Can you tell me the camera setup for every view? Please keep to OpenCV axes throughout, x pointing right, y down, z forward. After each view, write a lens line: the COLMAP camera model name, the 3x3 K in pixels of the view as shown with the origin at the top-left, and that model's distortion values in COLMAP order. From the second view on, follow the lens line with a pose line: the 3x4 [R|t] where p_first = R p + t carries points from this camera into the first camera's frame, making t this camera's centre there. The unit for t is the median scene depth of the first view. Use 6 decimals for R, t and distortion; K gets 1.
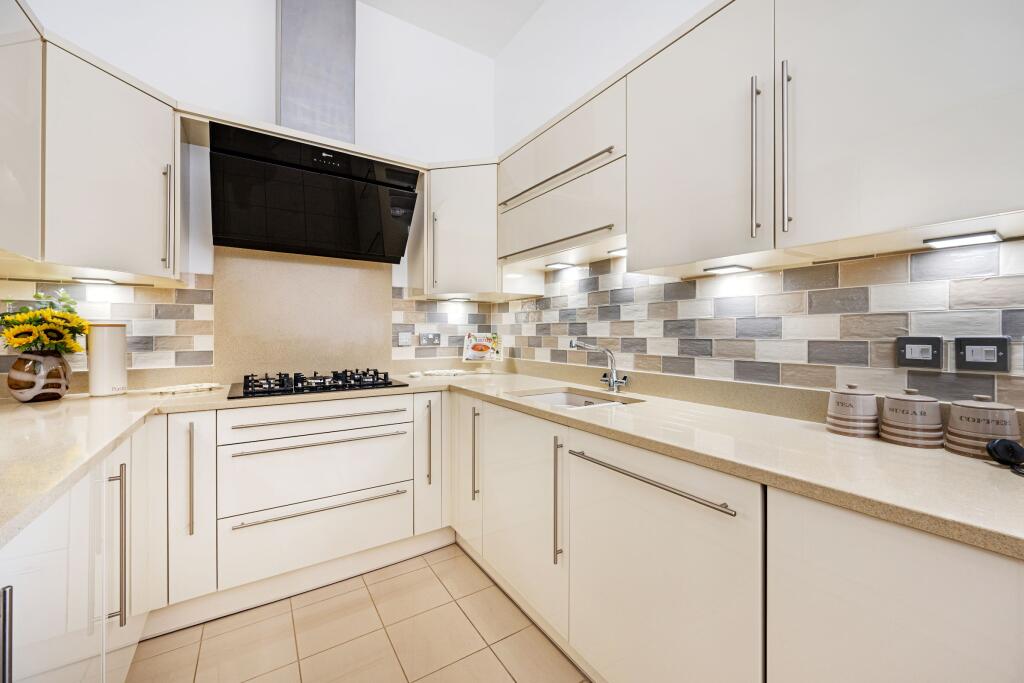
lens RADIAL K [[398.5, 0, 506.7], [0, 398.5, 333.1], [0, 0, 1]] dist [-0.002273, 0.000219]
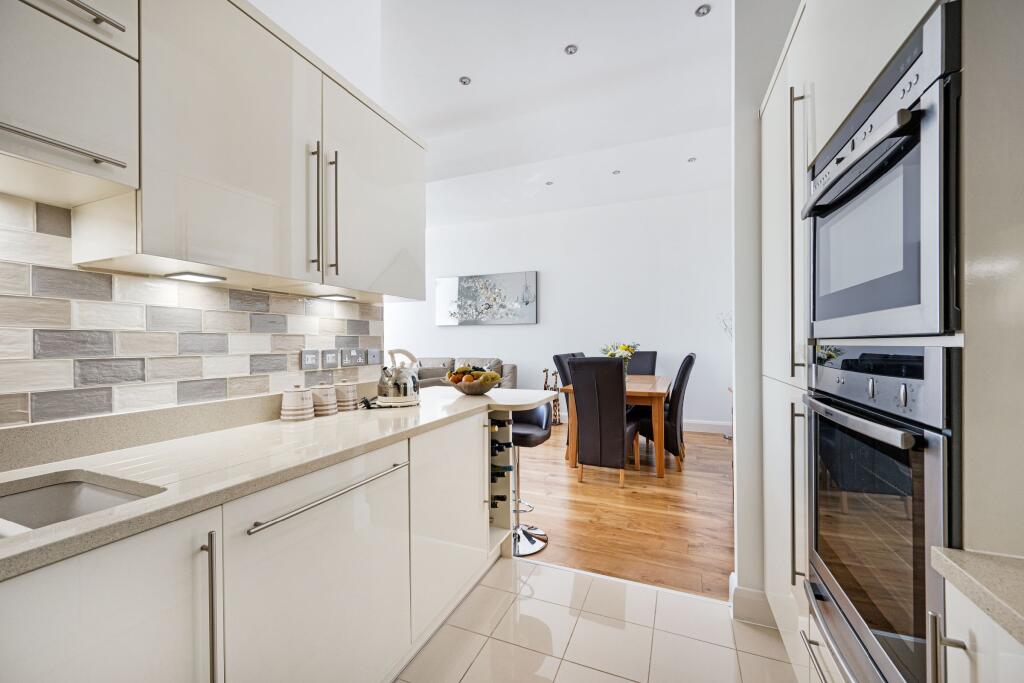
lens RADIAL K [[398.5, 0, 513.6], [0, 398.5, 342.3], [0, 0, 1]] dist [-0.002273, 0.000219]
pose [[-0.580610, 0.012531, 0.814086, -0.443824], [0.013990, 0.999887, -0.005413, -0.000990], [-0.814062, 0.008247, -0.580720, 0.732531]]
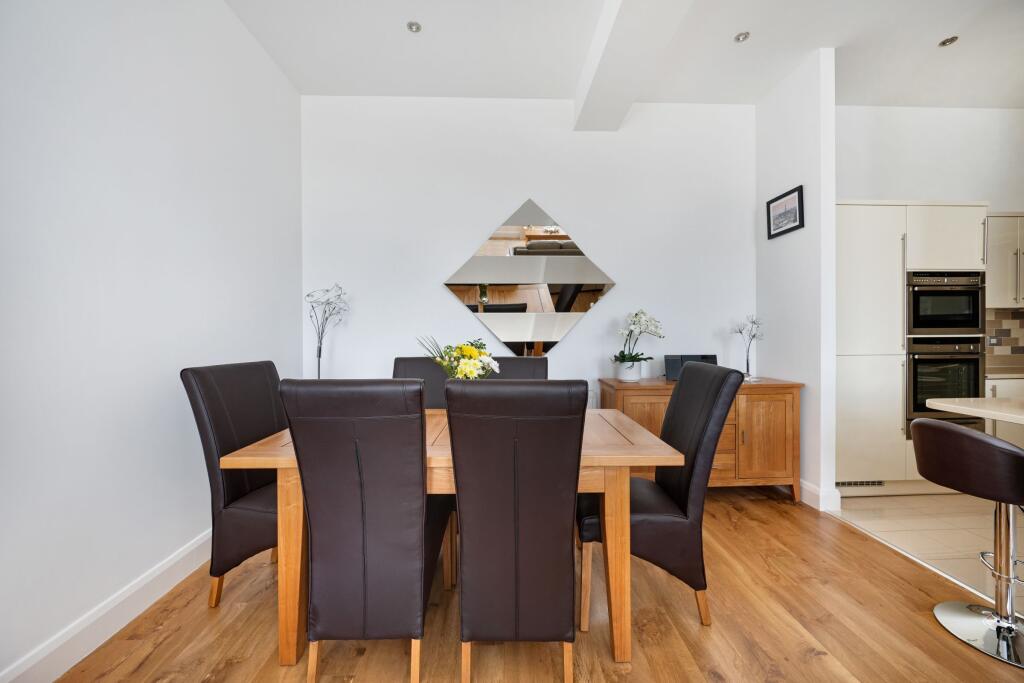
lens RADIAL K [[398.5, 0, 511.3], [0, 398.5, 335.9], [0, 0, 1]] dist [-0.002273, 0.000219]
pose [[-0.507654, 0.009565, -0.861508, 2.186156], [0.005838, 0.999954, 0.007661, -0.031099], [0.861541, -0.001141, -0.507686, -0.654845]]
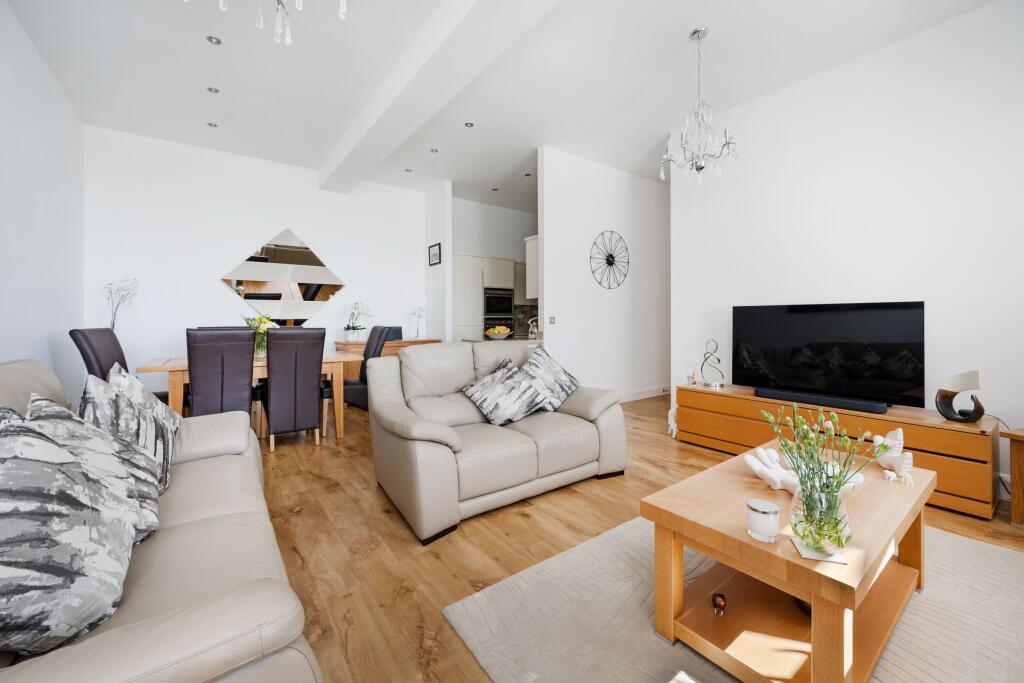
lens RADIAL K [[398.5, 0, 506.8], [0, 398.5, 319.1], [0, 0, 1]] dist [-0.002273, 0.000219]
pose [[0.072392, -0.000602, -0.997376, 3.507754], [0.004922, 0.999988, -0.000246, 0.013054], [0.997364, -0.004891, 0.072394, -0.155788]]
